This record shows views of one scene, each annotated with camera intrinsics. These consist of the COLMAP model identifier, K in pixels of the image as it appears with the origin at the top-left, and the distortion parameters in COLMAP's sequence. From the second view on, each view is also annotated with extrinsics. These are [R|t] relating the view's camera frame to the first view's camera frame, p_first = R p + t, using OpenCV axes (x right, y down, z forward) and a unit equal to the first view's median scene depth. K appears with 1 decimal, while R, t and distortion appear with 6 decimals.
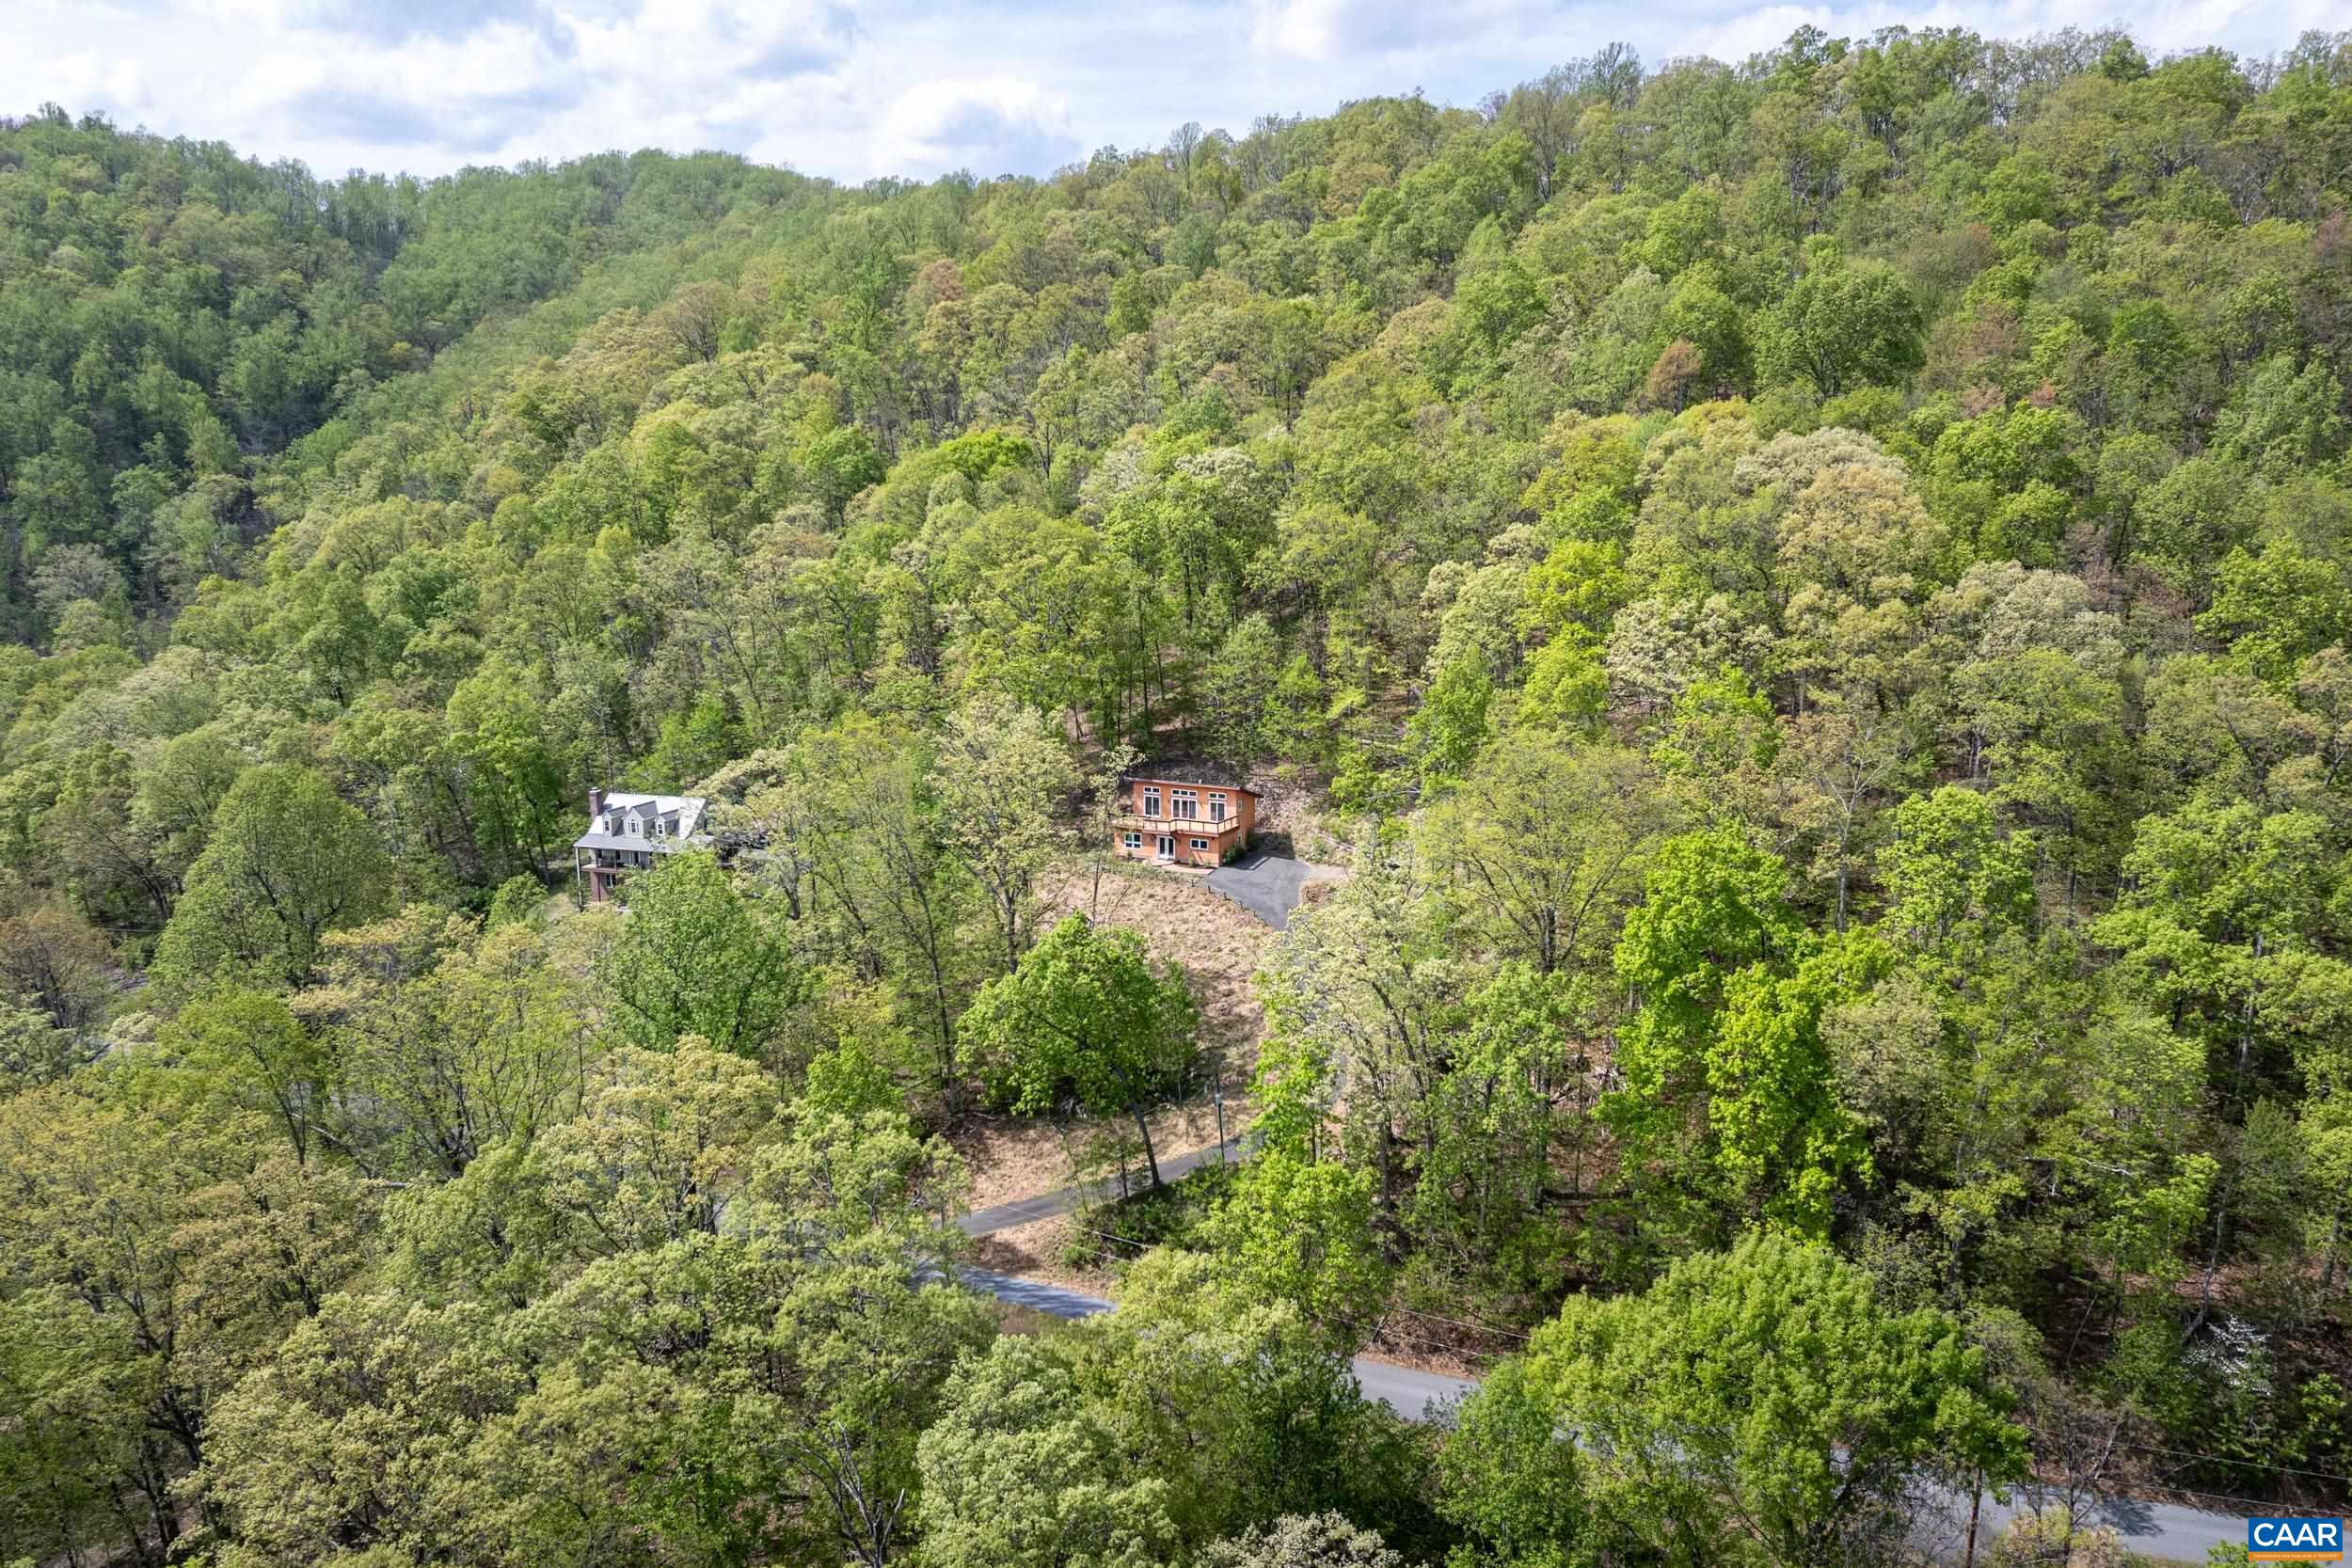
lens RADIAL K [[1781.1, 0, 1206.8], [0, 1781.1, 875.0], [0, 0, 1]] dist [-0.018329, -0.028998]
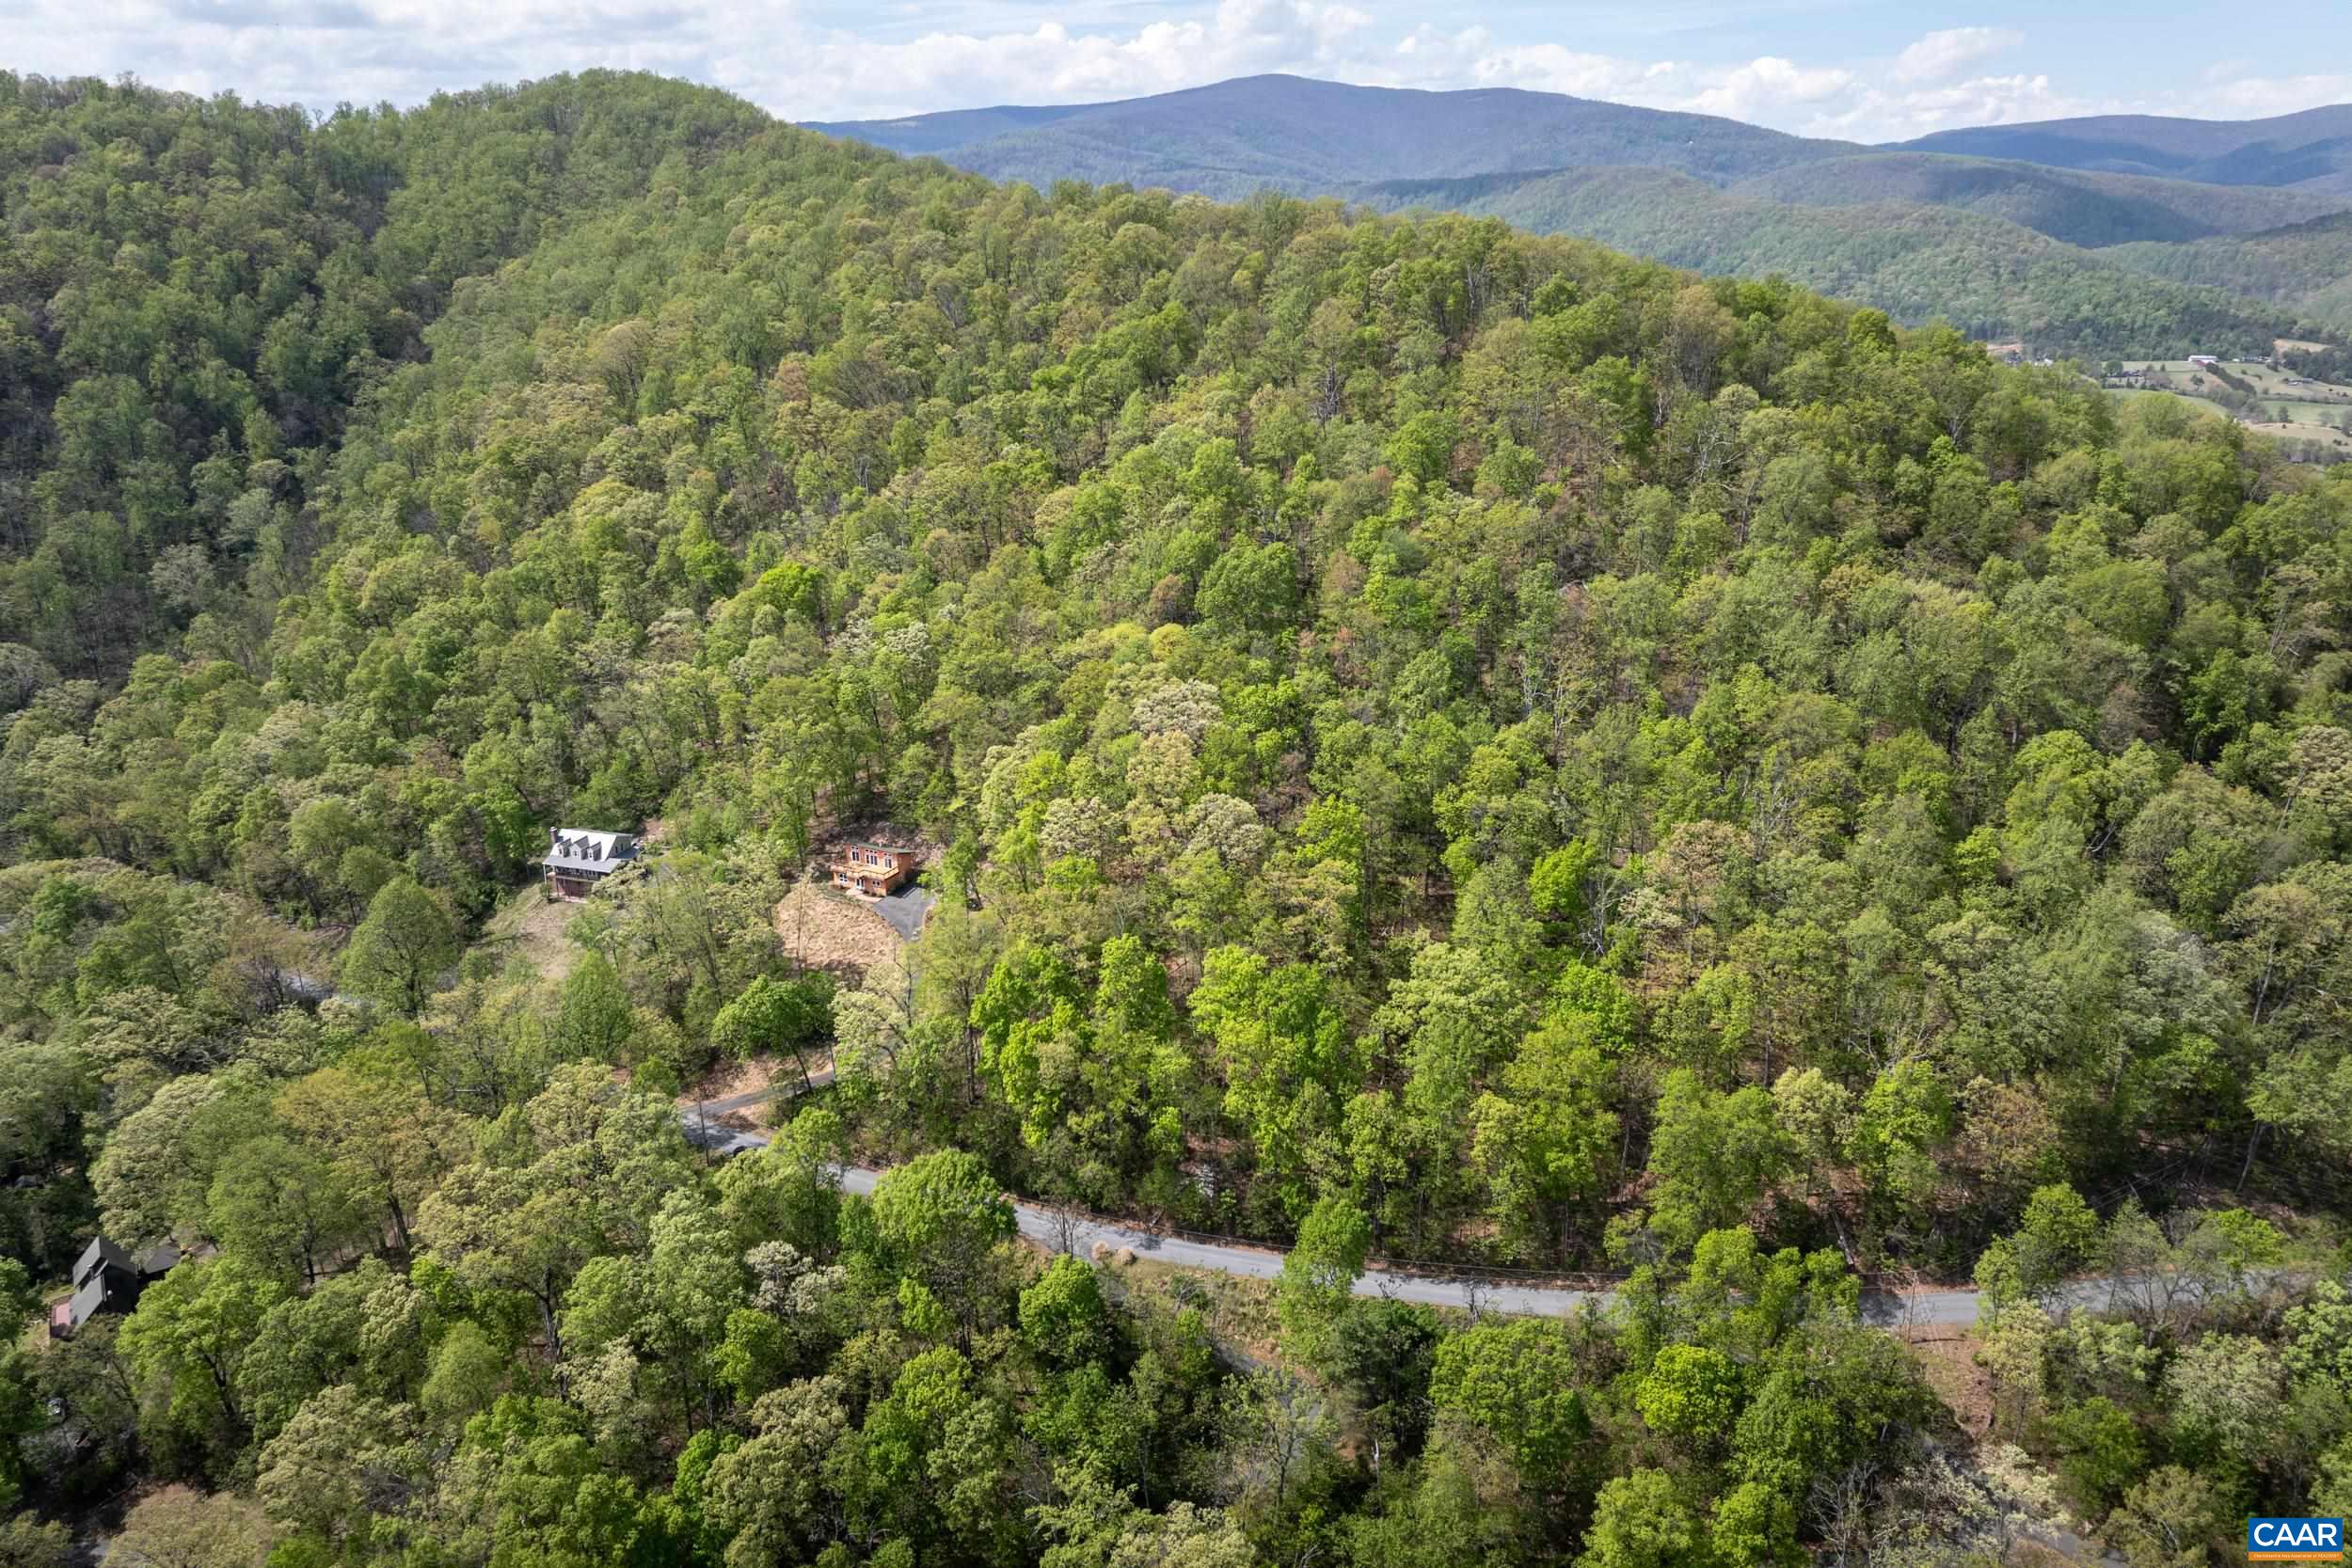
lens RADIAL K [[1781.1, 0, 1165.0], [0, 1781.1, 796.9], [0, 0, 1]] dist [-0.018329, -0.028998]
pose [[0.999874, 0.002528, -0.015700, 0.321261], [-0.000735, 0.993582, 0.113116, -0.313012], [0.015886, -0.113090, 0.993458, -0.816480]]
